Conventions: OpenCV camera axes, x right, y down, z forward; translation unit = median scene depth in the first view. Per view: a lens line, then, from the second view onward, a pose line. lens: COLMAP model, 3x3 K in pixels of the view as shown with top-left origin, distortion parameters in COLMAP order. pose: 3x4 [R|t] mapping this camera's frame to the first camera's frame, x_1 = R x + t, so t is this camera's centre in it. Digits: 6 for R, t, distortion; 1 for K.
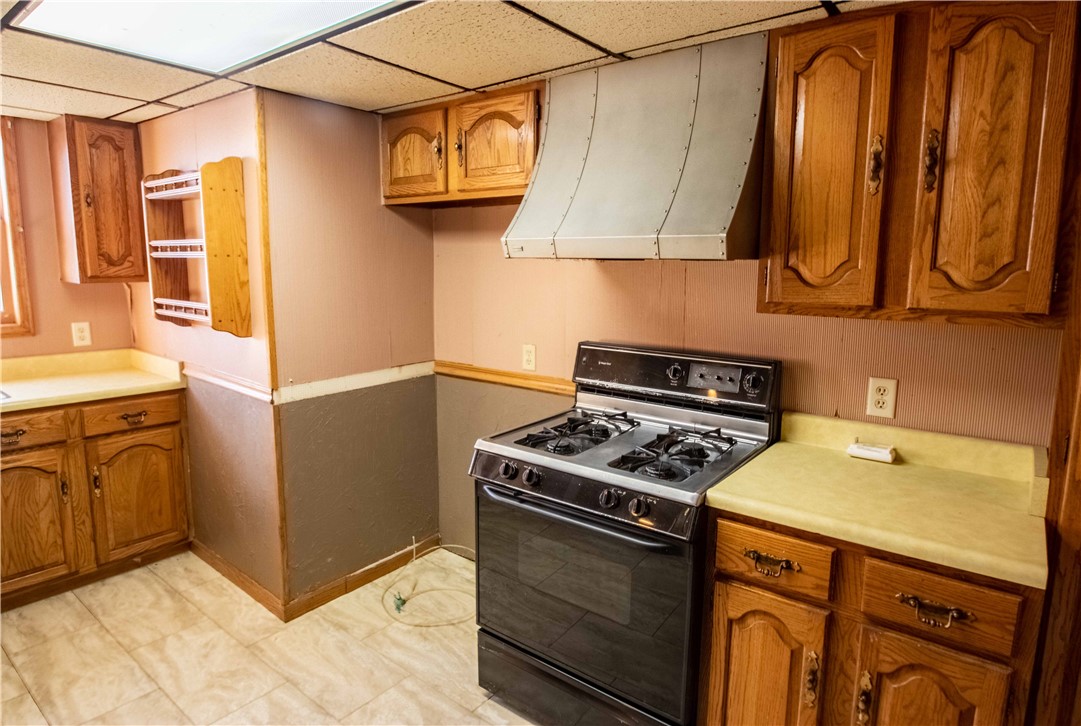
lens RADIAL K [[595.1, 0, 531.7], [0, 595.1, 353.0], [0, 0, 1]] dist [-0.017627, -0.002224]
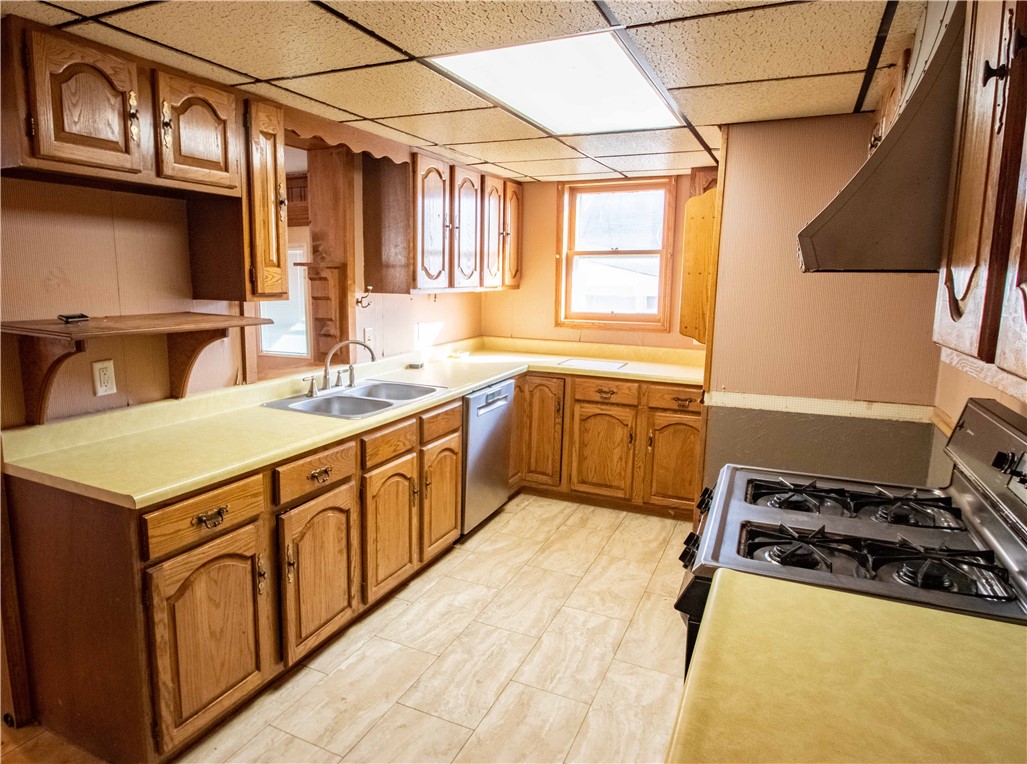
lens RADIAL K [[635.6, 0, 505.6], [0, 635.6, 384.2], [0, 0, 1]] dist [-0.022180, 0.000897]
pose [[0.254641, 0.156236, -0.954331, 0.569631], [-0.153070, 0.980933, 0.119748, -0.035344], [0.954844, 0.115586, 0.273701, 0.277491]]
